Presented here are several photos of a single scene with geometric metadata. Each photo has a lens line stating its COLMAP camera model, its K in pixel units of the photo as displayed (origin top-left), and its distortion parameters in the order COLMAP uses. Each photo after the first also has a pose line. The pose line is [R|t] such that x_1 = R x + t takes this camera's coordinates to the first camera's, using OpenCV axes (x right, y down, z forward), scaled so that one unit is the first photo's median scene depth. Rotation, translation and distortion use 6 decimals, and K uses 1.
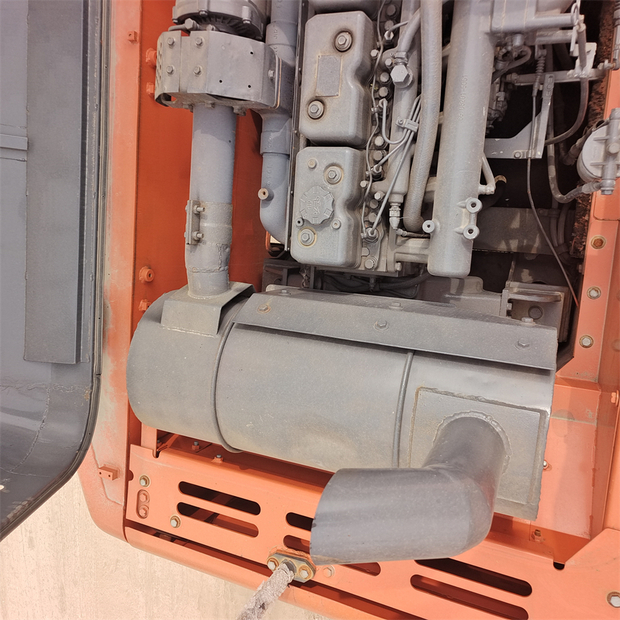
lens RADIAL K [[566.8, 0, 311.8], [0, 566.8, 299.1], [0, 0, 1]] dist [0.014730, 0.069483]
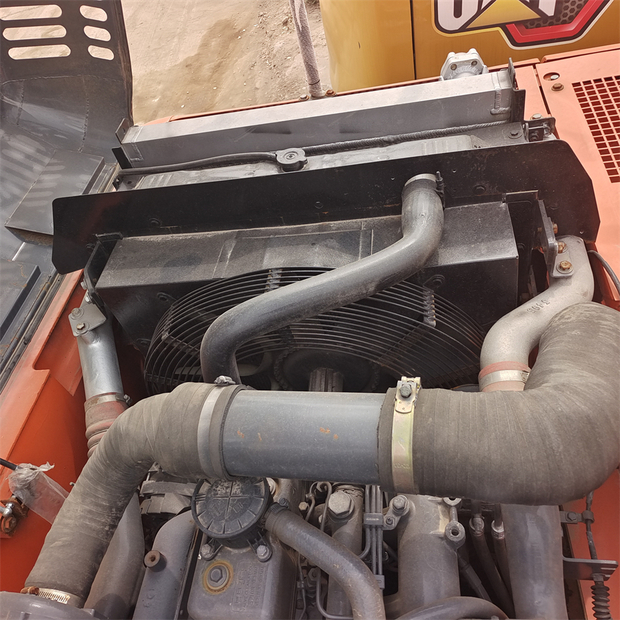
lens RADIAL K [[569.1, 0, 311.6], [0, 569.1, 301.7], [0, 0, 1]] dist [0.024363, 0.020075]
pose [[0.983372, 0.135536, 0.120873, 0.005475], [-0.003370, 0.679090, -0.734047, -0.268626], [-0.181573, 0.721434, 0.668255, 0.247095]]
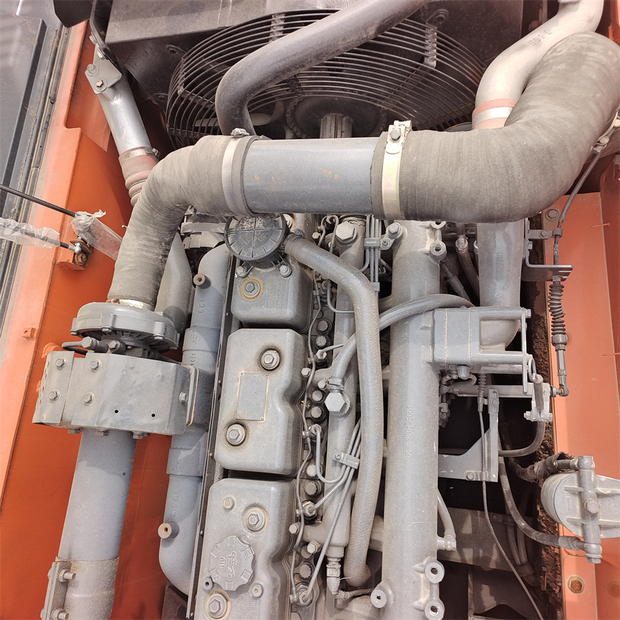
lens RADIAL K [[569.1, 0, 311.6], [0, 569.1, 301.7], [0, 0, 1]] dist [0.024363, 0.020075]
pose [[0.992592, 0.034866, 0.116388, 0.013107], [0.011395, 0.927002, -0.374884, -0.198263], [-0.120963, 0.373433, 0.919737, 0.148617]]
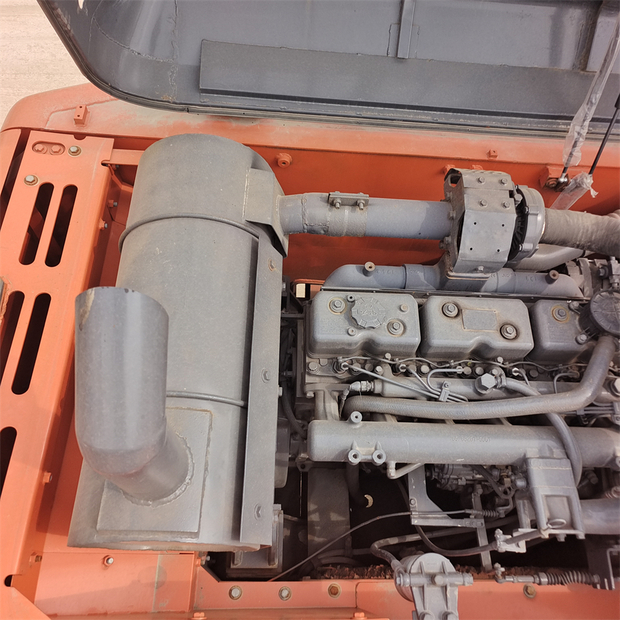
lens RADIAL K [[562.4, 0, 324.5], [0, 562.4, 312.2], [0, 0, 1]] dist [0.040910, 0.009000]
pose [[0.036284, 0.998245, -0.046801, 0.053855], [-0.978126, 0.025876, -0.206396, 0.136383], [-0.204822, 0.053266, 0.977349, -0.030749]]
